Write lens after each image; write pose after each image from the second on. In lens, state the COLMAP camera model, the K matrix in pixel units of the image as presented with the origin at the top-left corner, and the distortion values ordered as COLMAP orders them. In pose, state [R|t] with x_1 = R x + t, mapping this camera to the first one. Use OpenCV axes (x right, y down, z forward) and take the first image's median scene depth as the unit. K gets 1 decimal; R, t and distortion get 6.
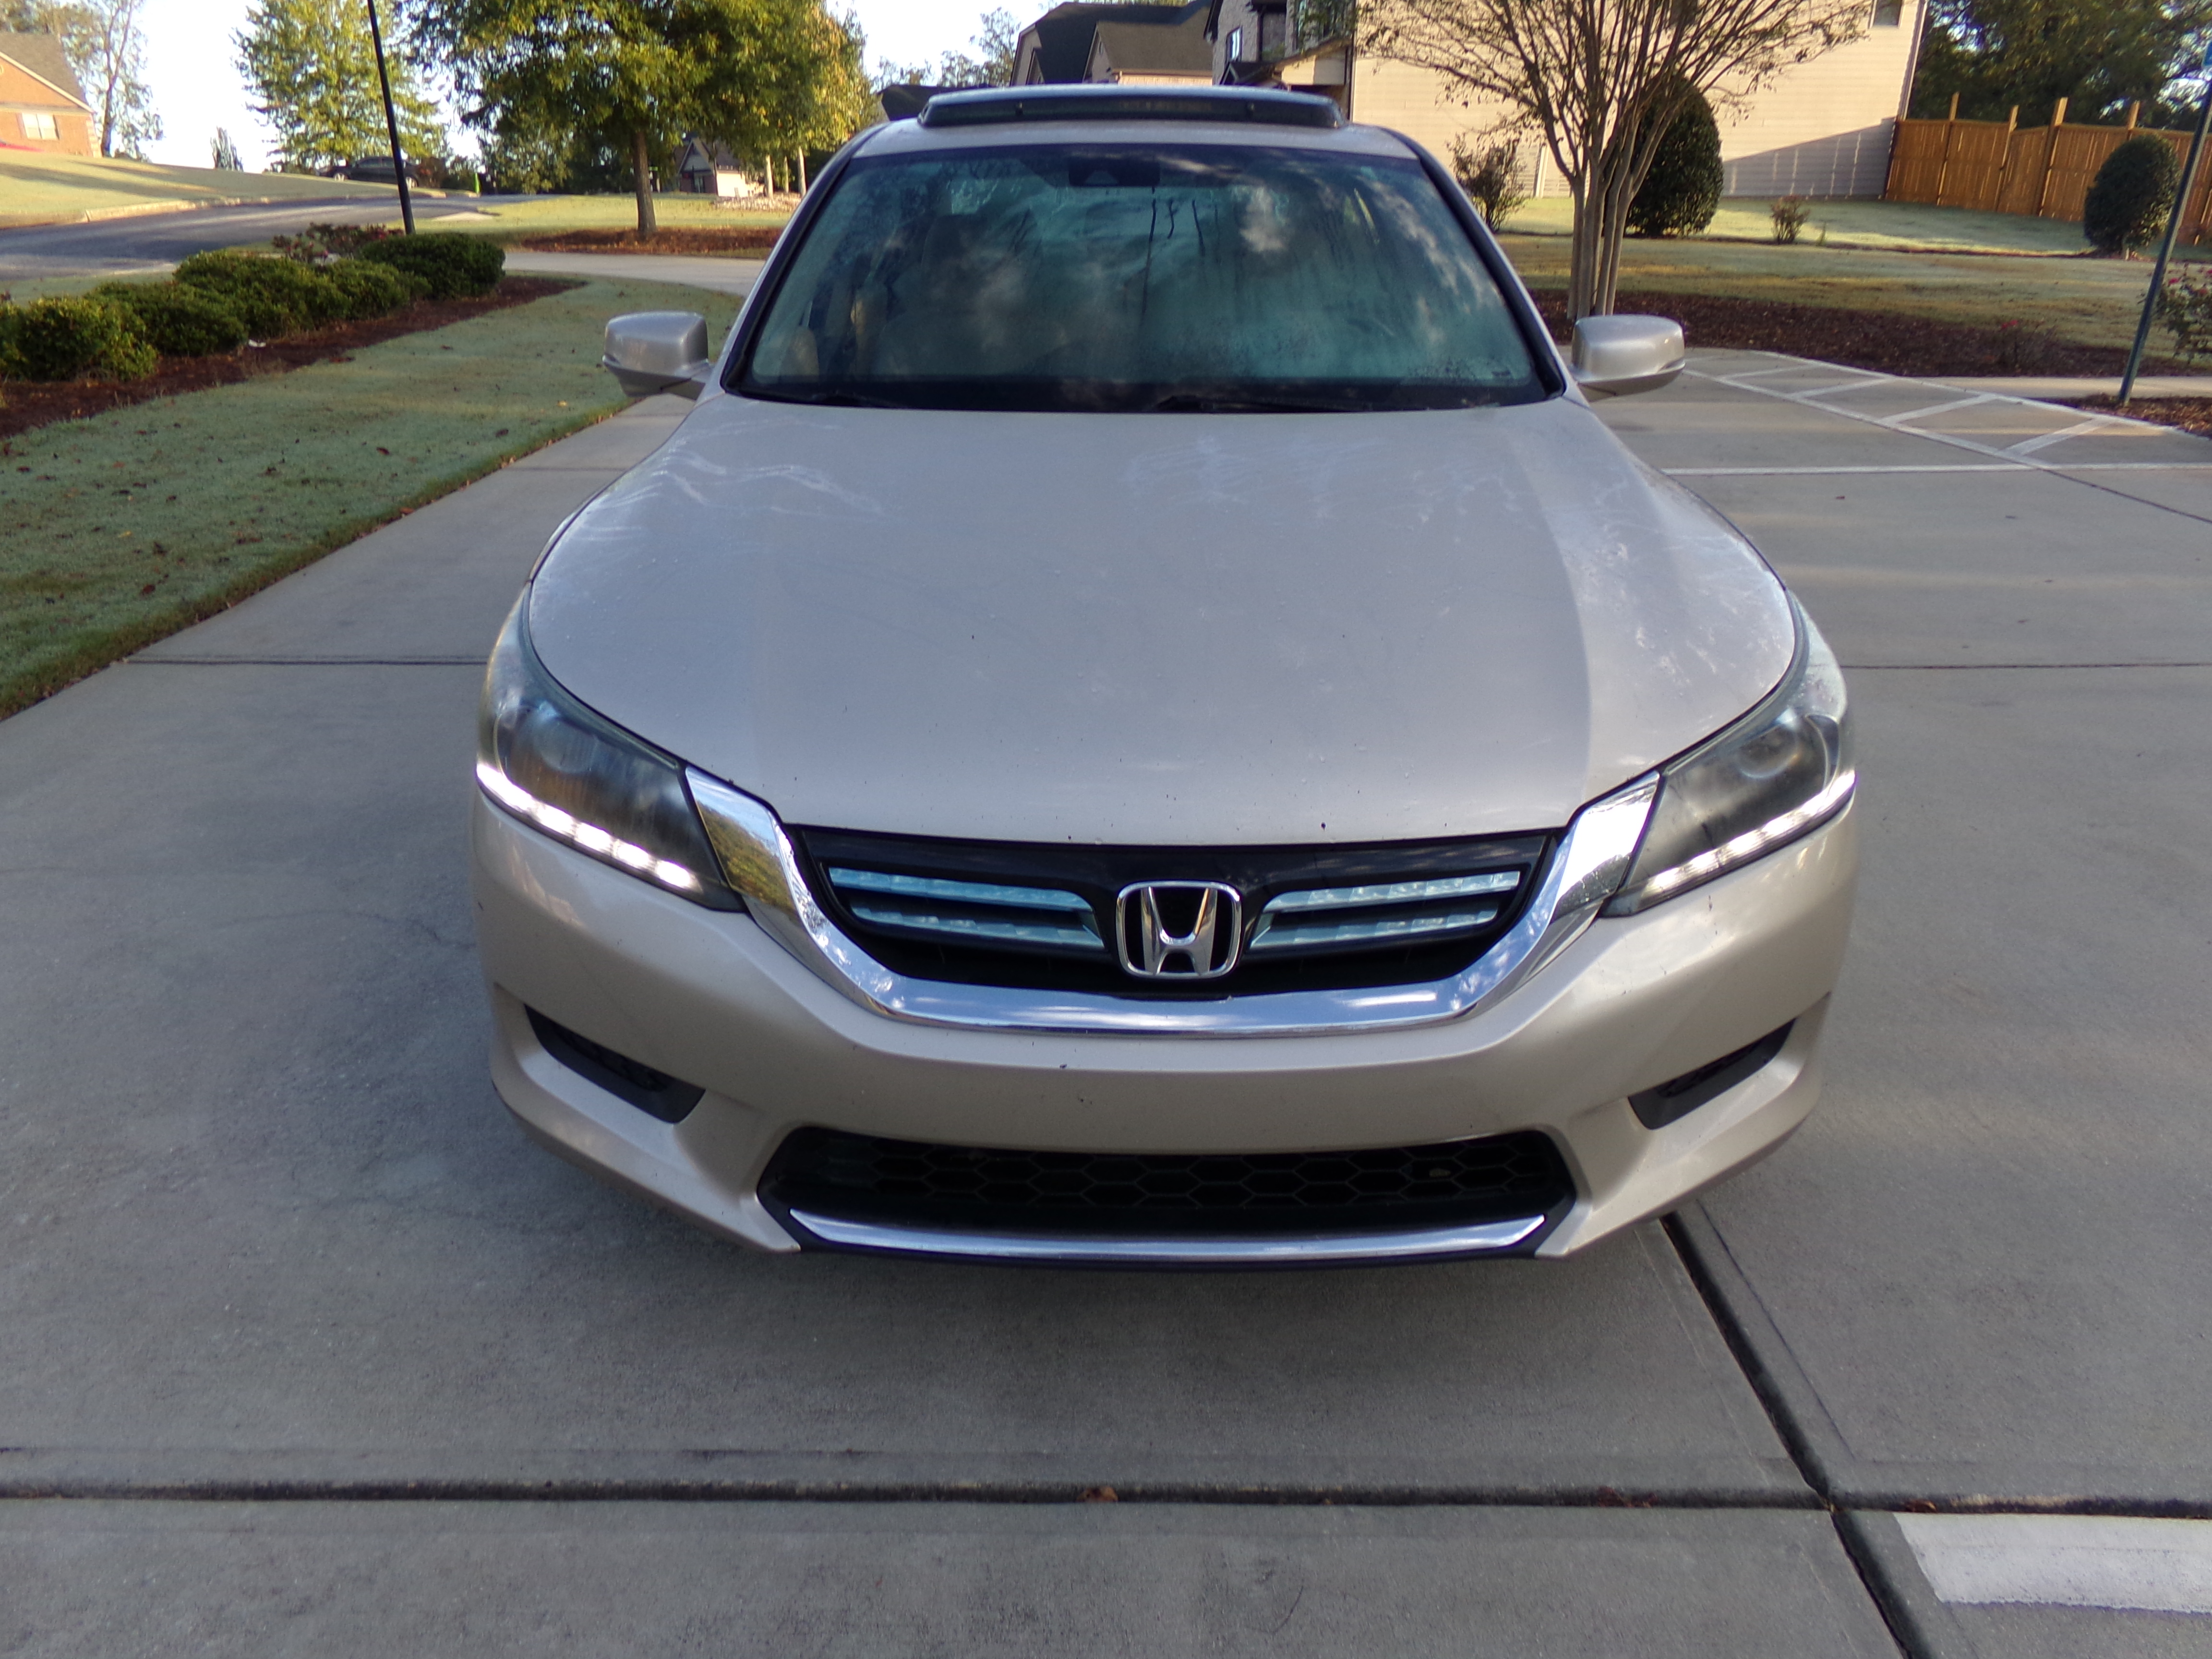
lens RADIAL K [[1473.3, 0, 1102.1], [0, 1473.3, 881.5], [0, 0, 1]] dist [0.009461, -0.002798]
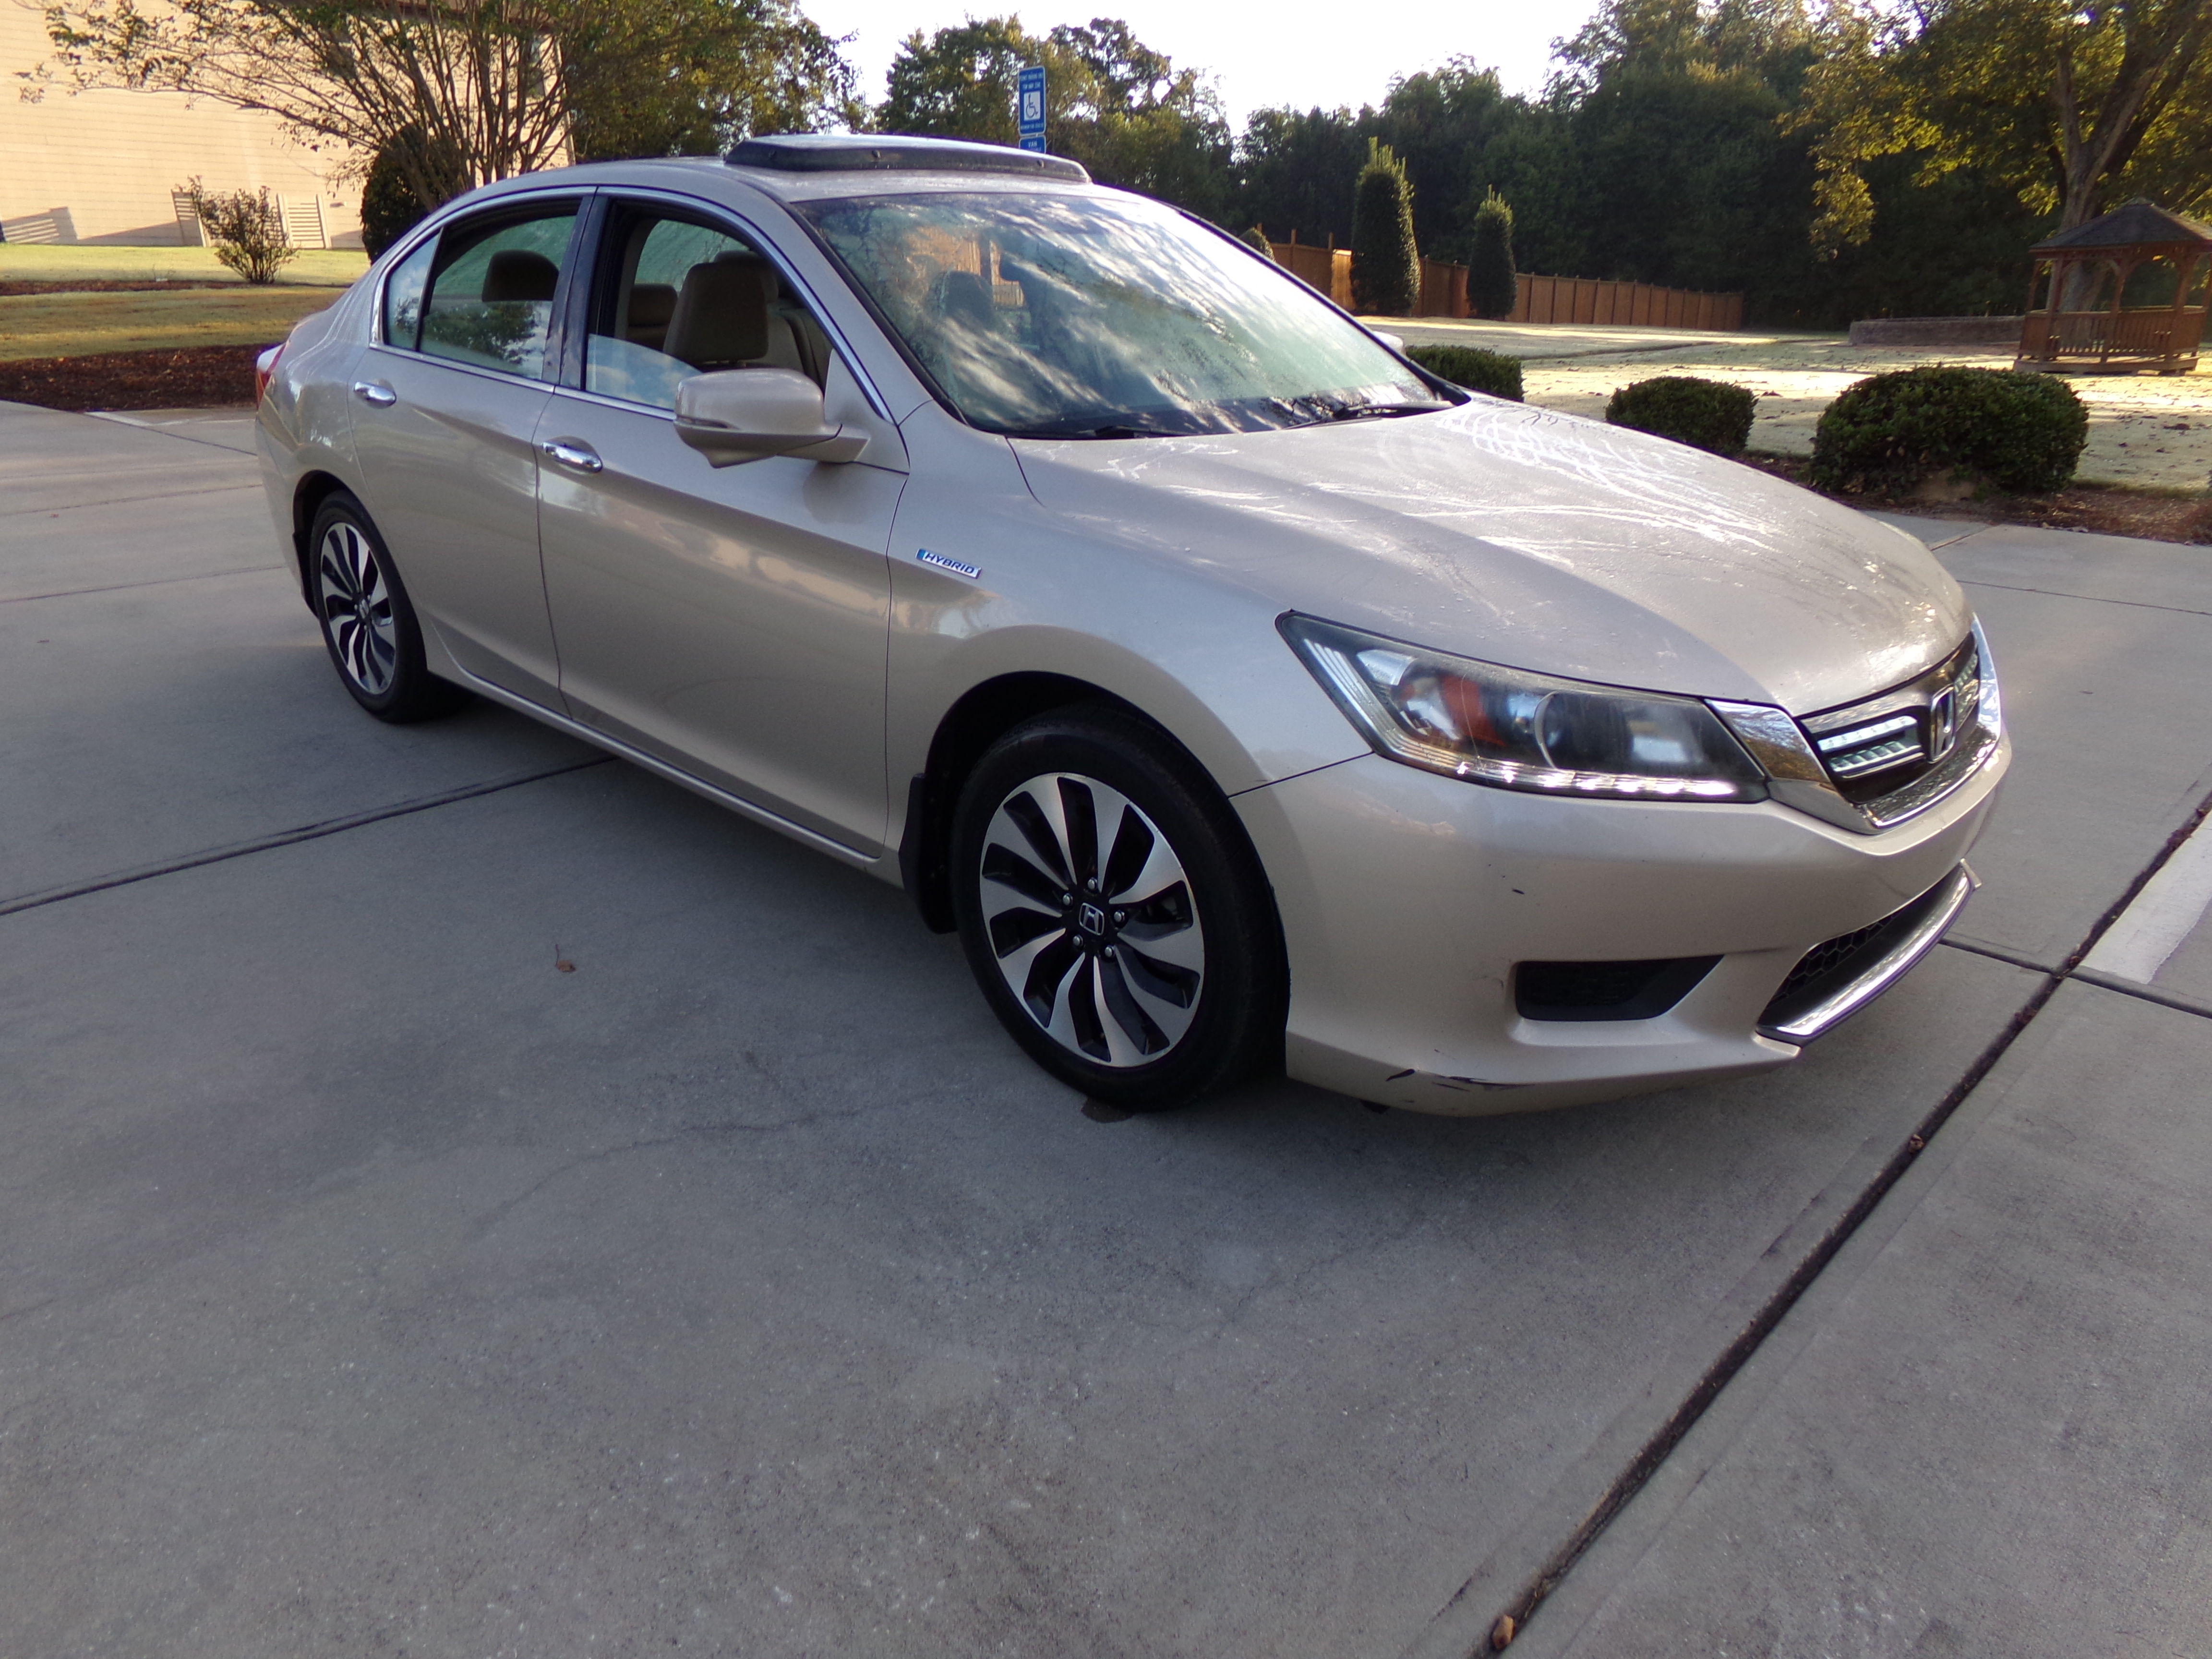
lens RADIAL K [[1473.3, 0, 1102.1], [0, 1473.3, 881.5], [0, 0, 1]] dist [0.009461, -0.002798]
pose [[0.691810, -0.275813, 0.667328, -1.411561], [0.298005, 0.950856, 0.084061, -0.172150], [-0.657718, 0.140713, 0.740005, 0.430921]]
